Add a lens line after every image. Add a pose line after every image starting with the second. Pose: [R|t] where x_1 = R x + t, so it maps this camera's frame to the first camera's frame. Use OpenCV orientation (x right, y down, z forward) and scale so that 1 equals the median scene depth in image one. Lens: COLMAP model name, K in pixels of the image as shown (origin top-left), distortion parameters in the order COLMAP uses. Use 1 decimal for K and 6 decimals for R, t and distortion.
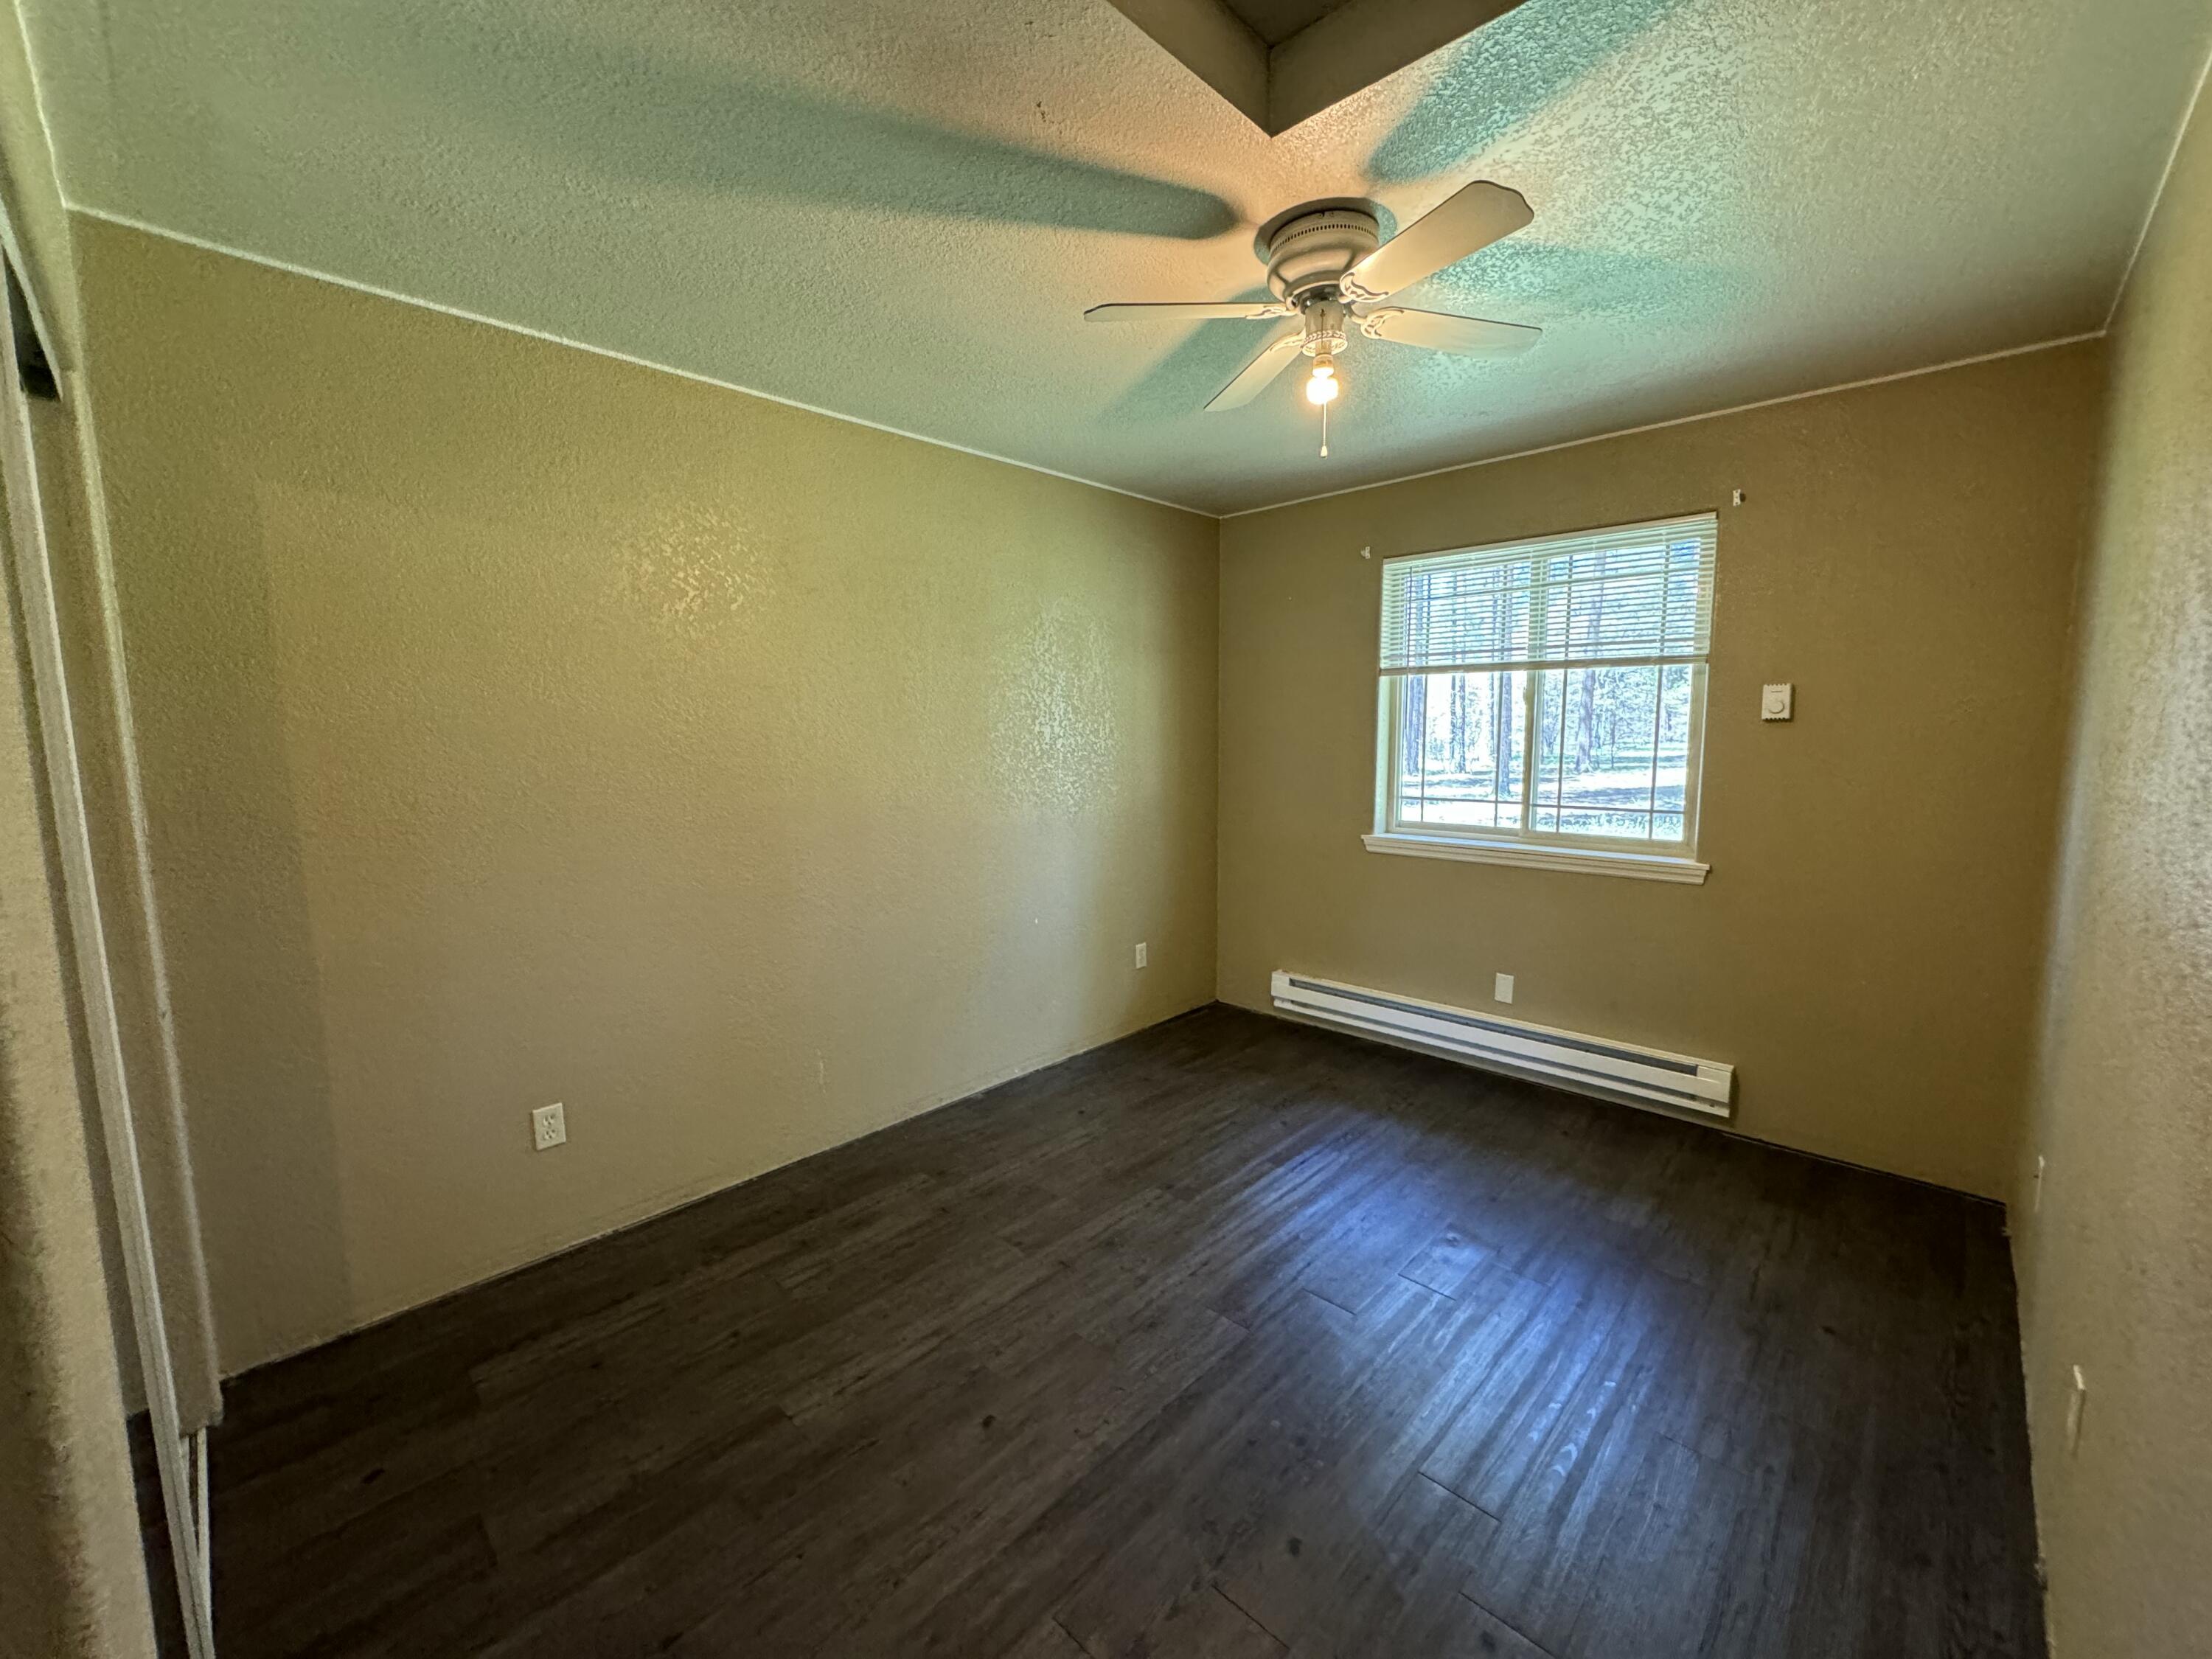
lens RADIAL K [[877.0, 0, 1106.0], [0, 877.0, 829.5], [0, 0, 1]] dist [-0.002207, -0.000398]
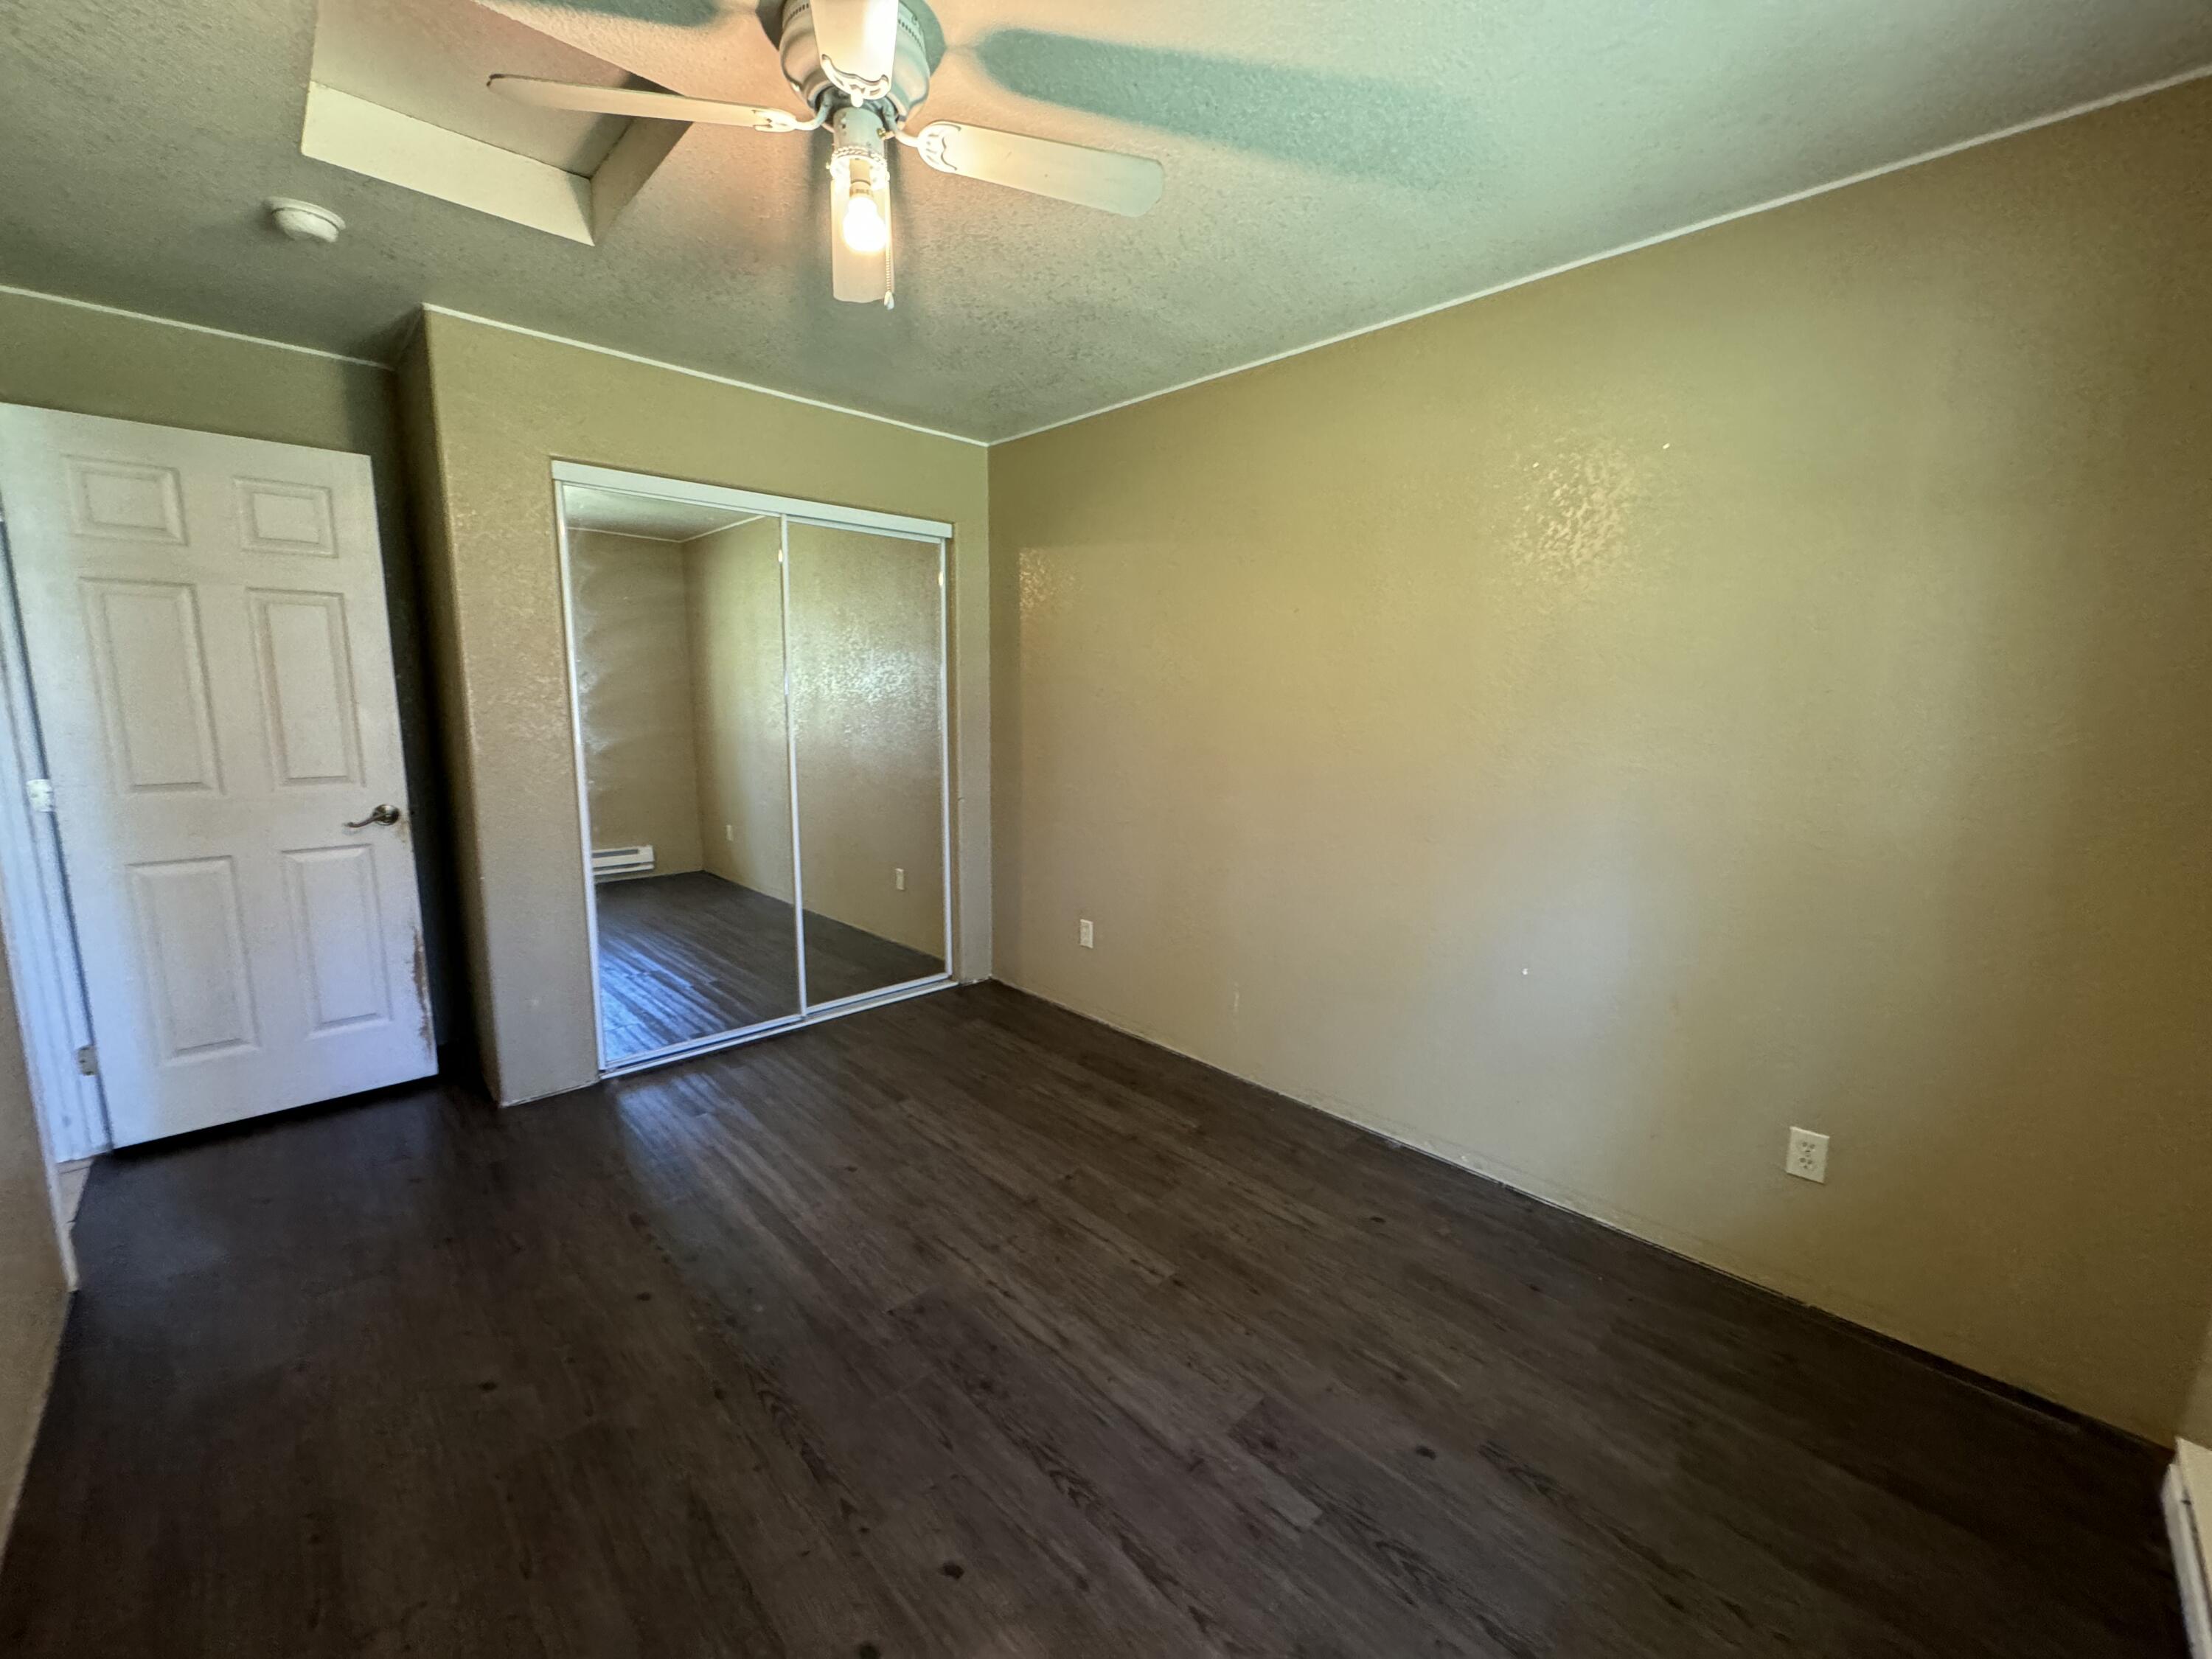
lens RADIAL K [[877.0, 0, 1106.0], [0, 877.0, 829.5], [0, 0, 1]] dist [-0.002207, -0.000398]
pose [[-0.032291, 0.162848, -0.986123, 0.713589], [-0.136366, 0.976693, 0.165756, -0.085072], [0.990132, 0.139826, -0.009332, 0.842550]]
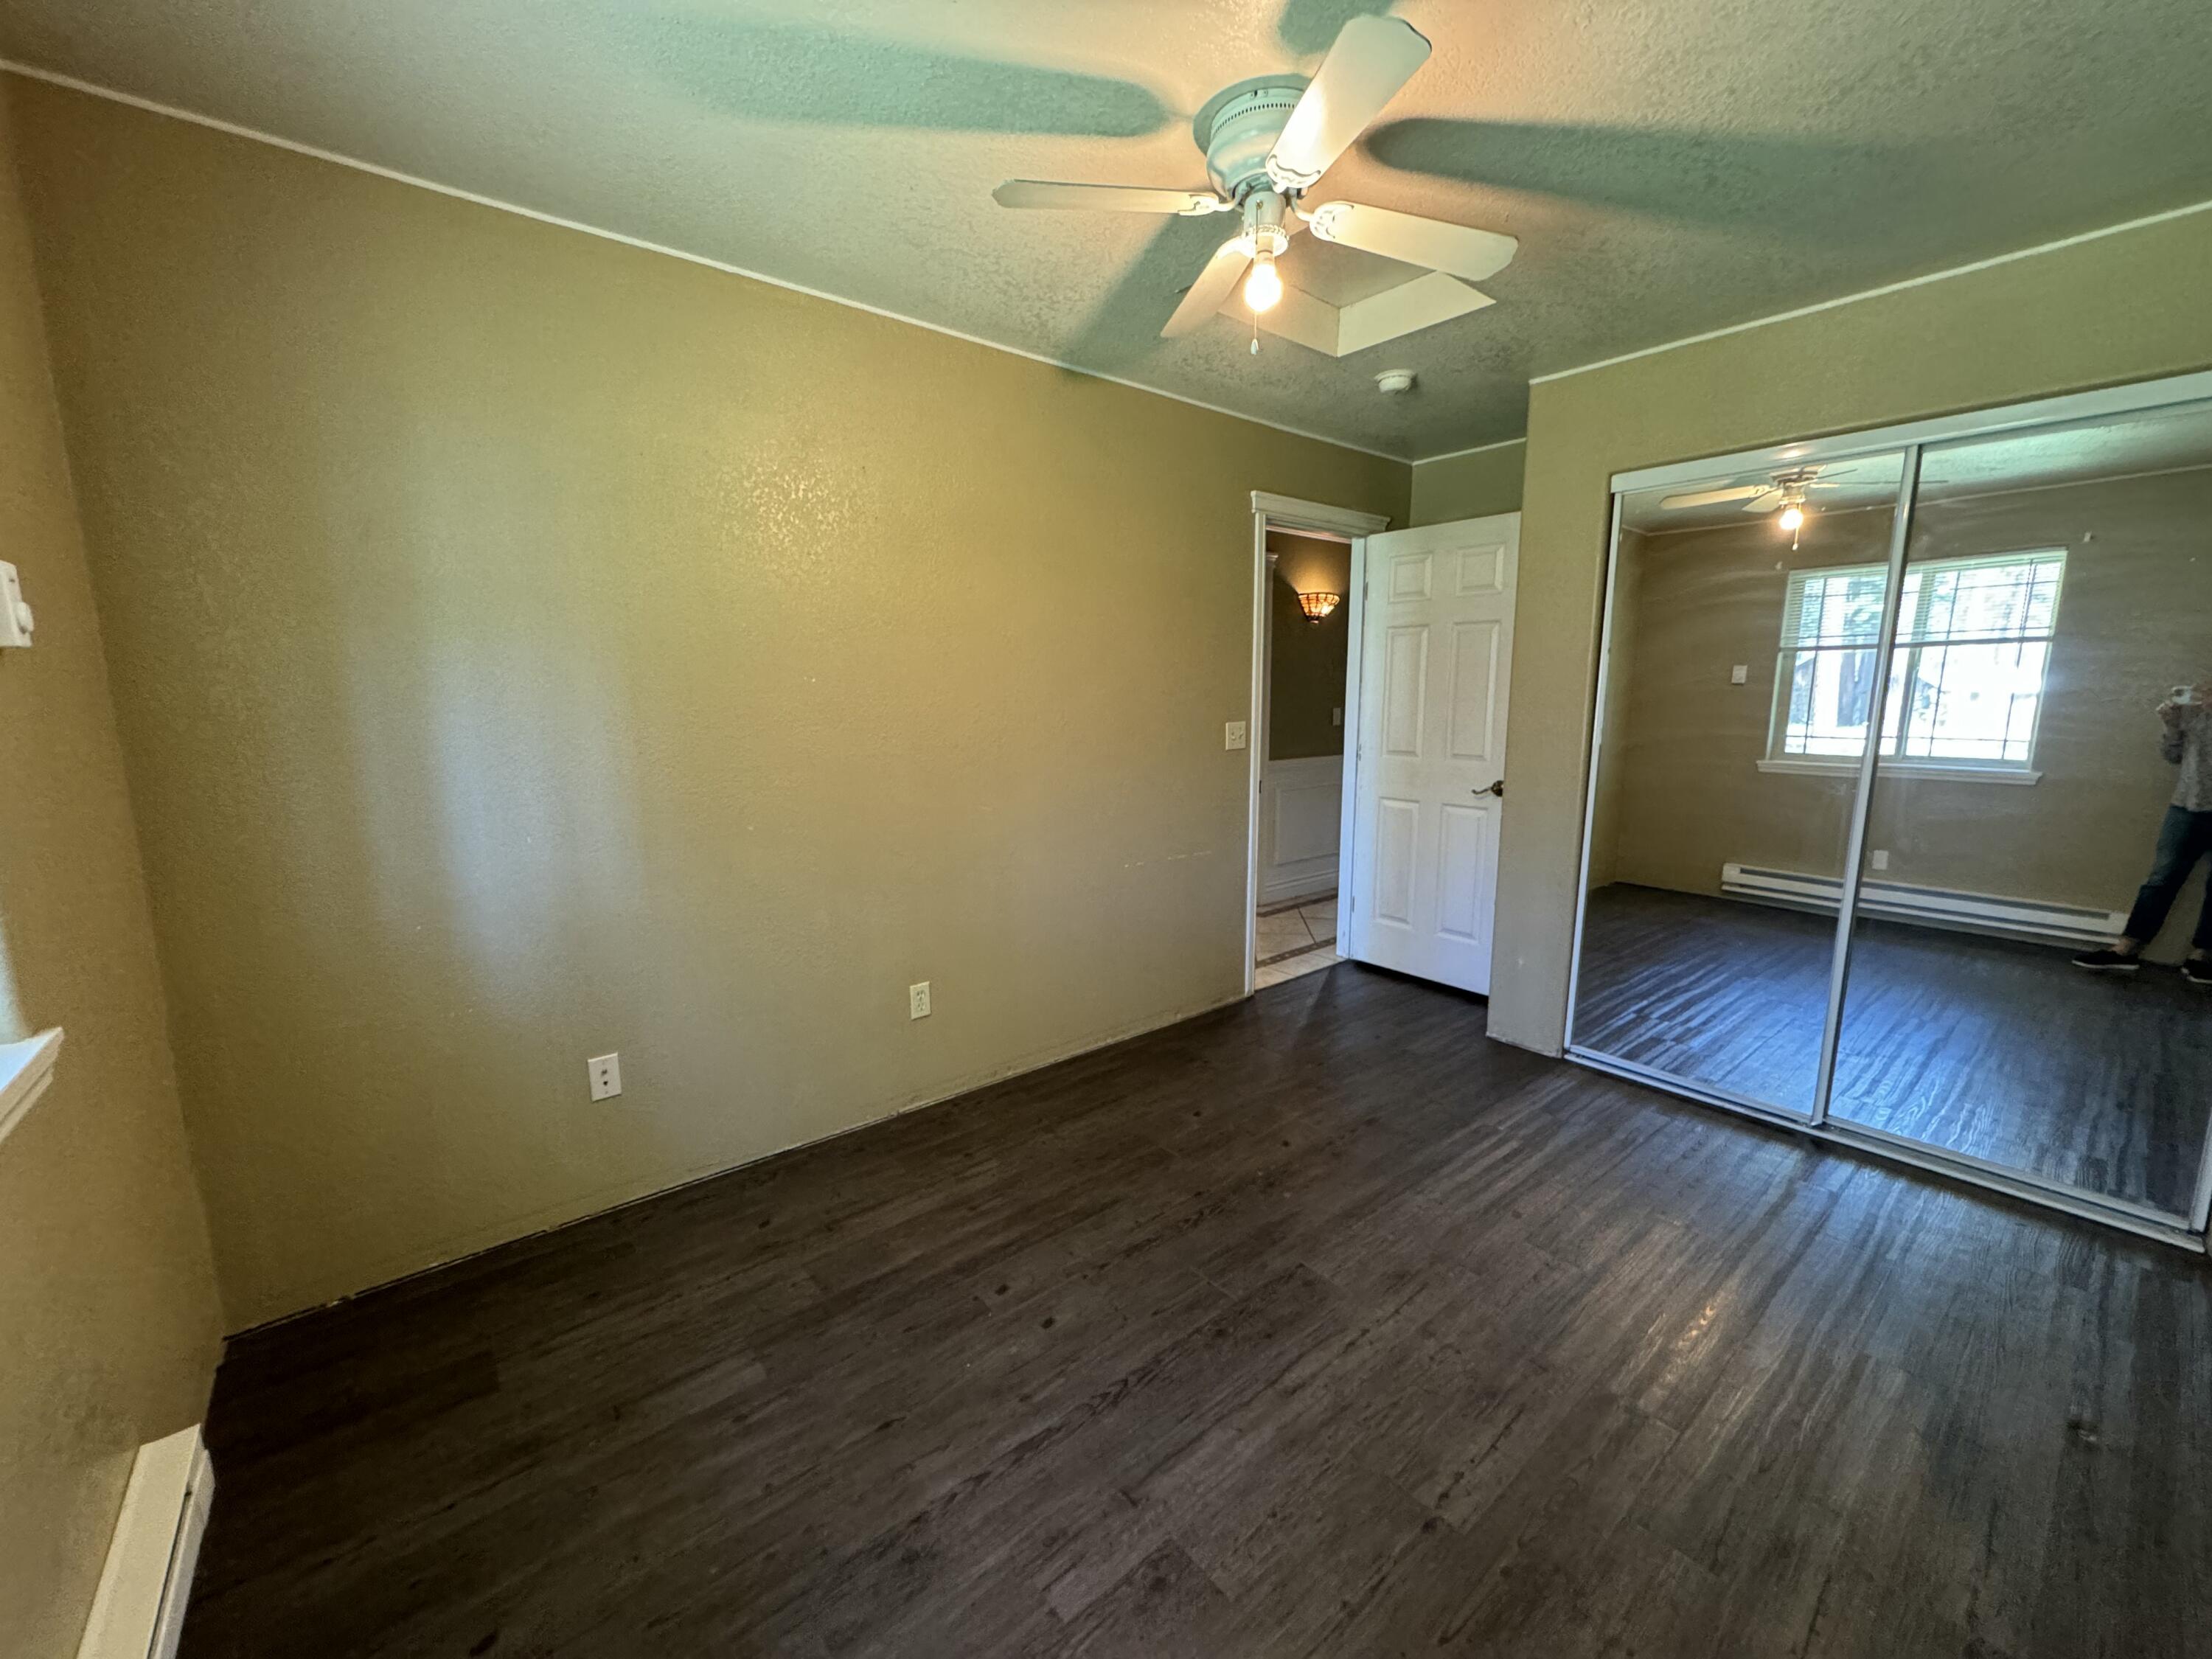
lens RADIAL K [[886.6, 0, 1106.0], [0, 886.6, 829.5], [0, 0, 1]] dist [-0.000422, -0.000102]
pose [[-0.993226, -0.010360, 0.115733, 0.196666], [0.022041, 0.961135, 0.275198, -0.137410], [-0.114086, 0.275884, -0.954396, 1.338034]]
